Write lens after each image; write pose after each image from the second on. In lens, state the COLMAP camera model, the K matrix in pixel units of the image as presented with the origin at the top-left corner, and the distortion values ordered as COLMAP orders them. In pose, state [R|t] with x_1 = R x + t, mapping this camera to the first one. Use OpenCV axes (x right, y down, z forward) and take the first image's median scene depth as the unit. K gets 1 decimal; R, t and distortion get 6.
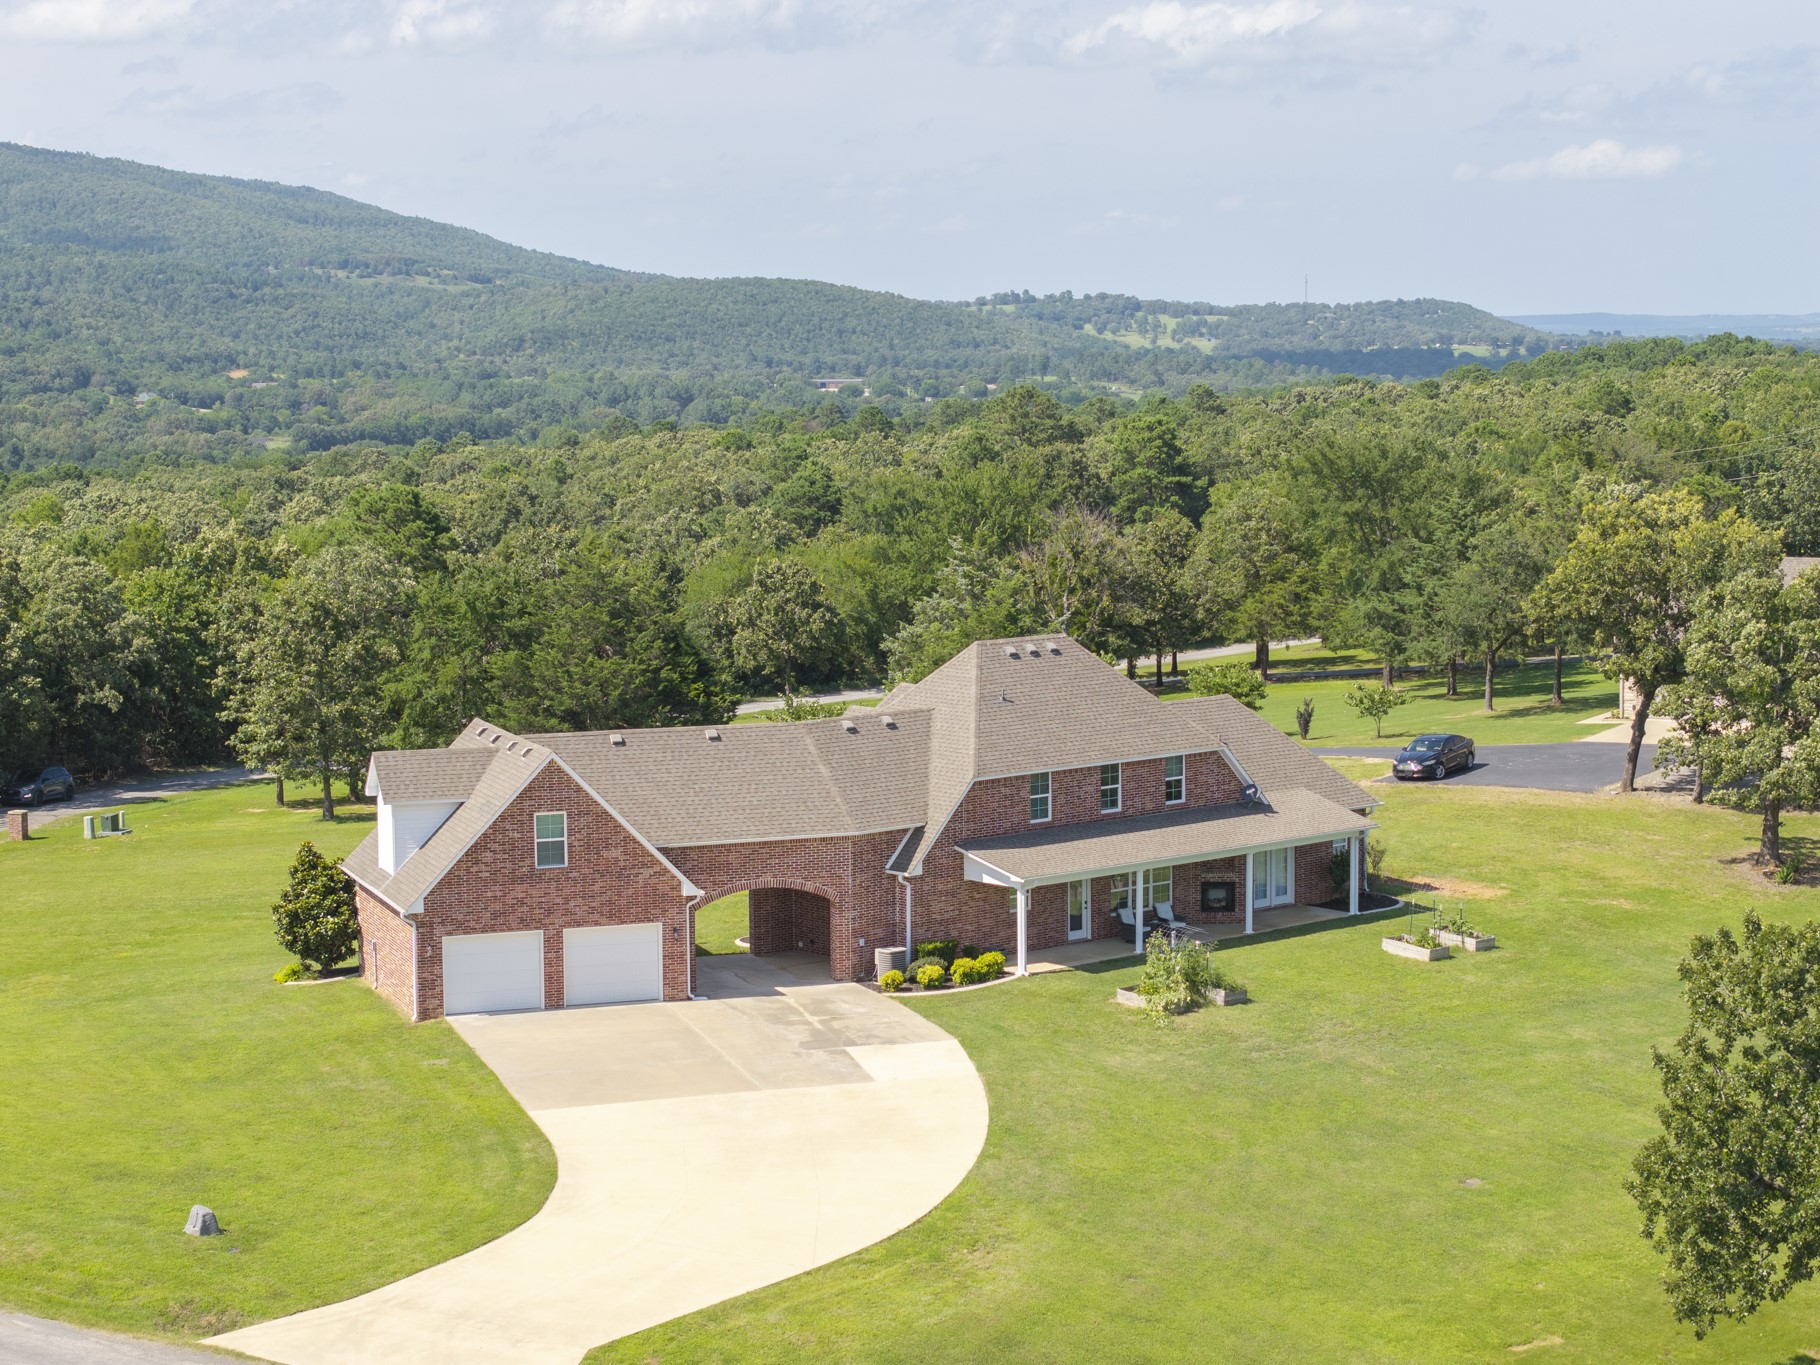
lens RADIAL K [[3973.7, 0, 910.0], [0, 3973.7, 682.5], [0, 0, 1]] dist [-0.239176, 0.889453]
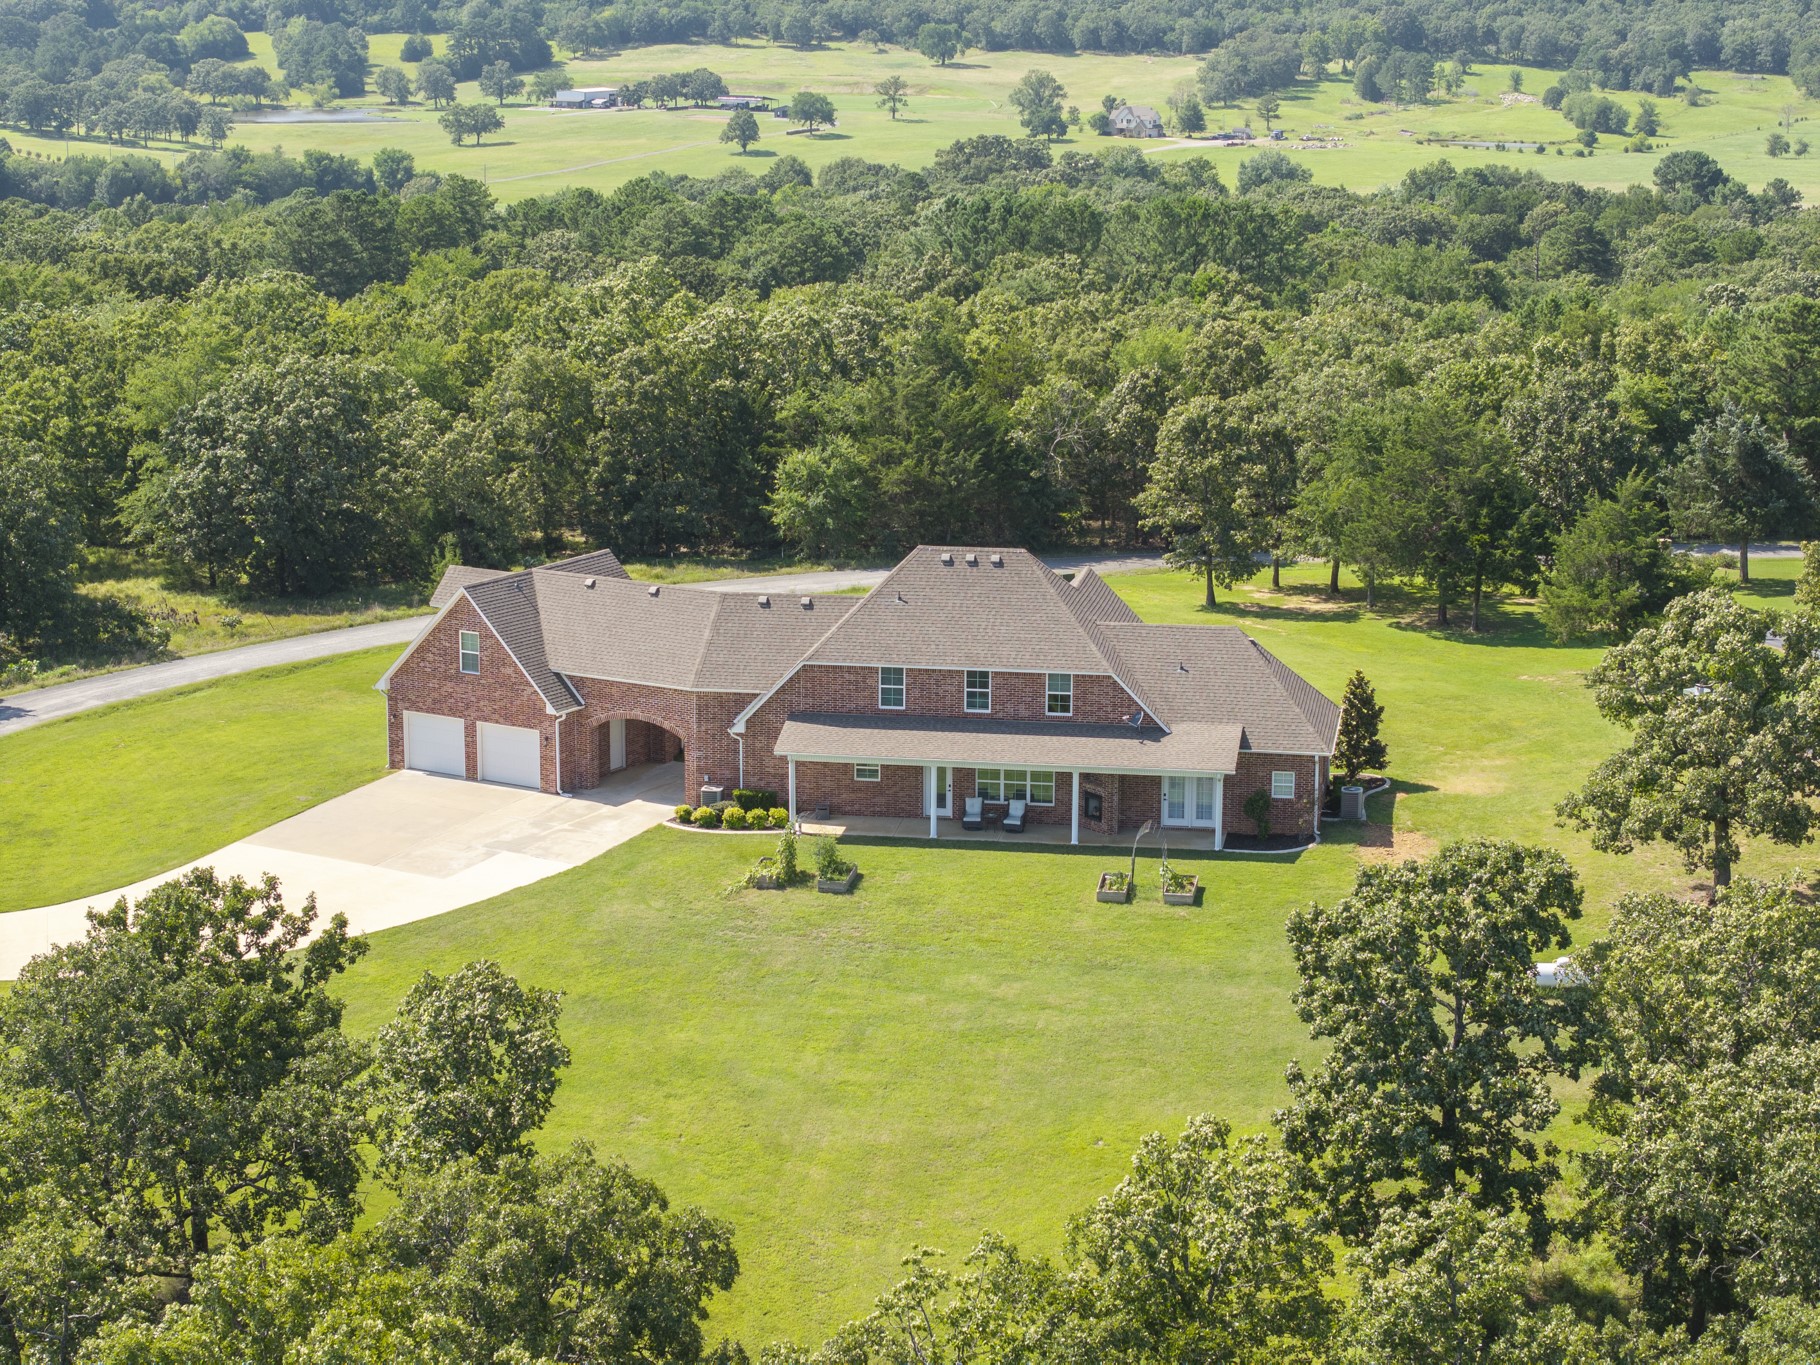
lens RADIAL K [[3973.7, 0, 910.0], [0, 3973.7, 682.5], [0, 0, 1]] dist [-0.239176, 0.889453]
pose [[0.585540, 0.174022, -0.791745, 0.993341], [-0.084325, 0.984463, 0.154018, -0.157857], [0.806246, -0.023420, 0.591117, 0.334799]]
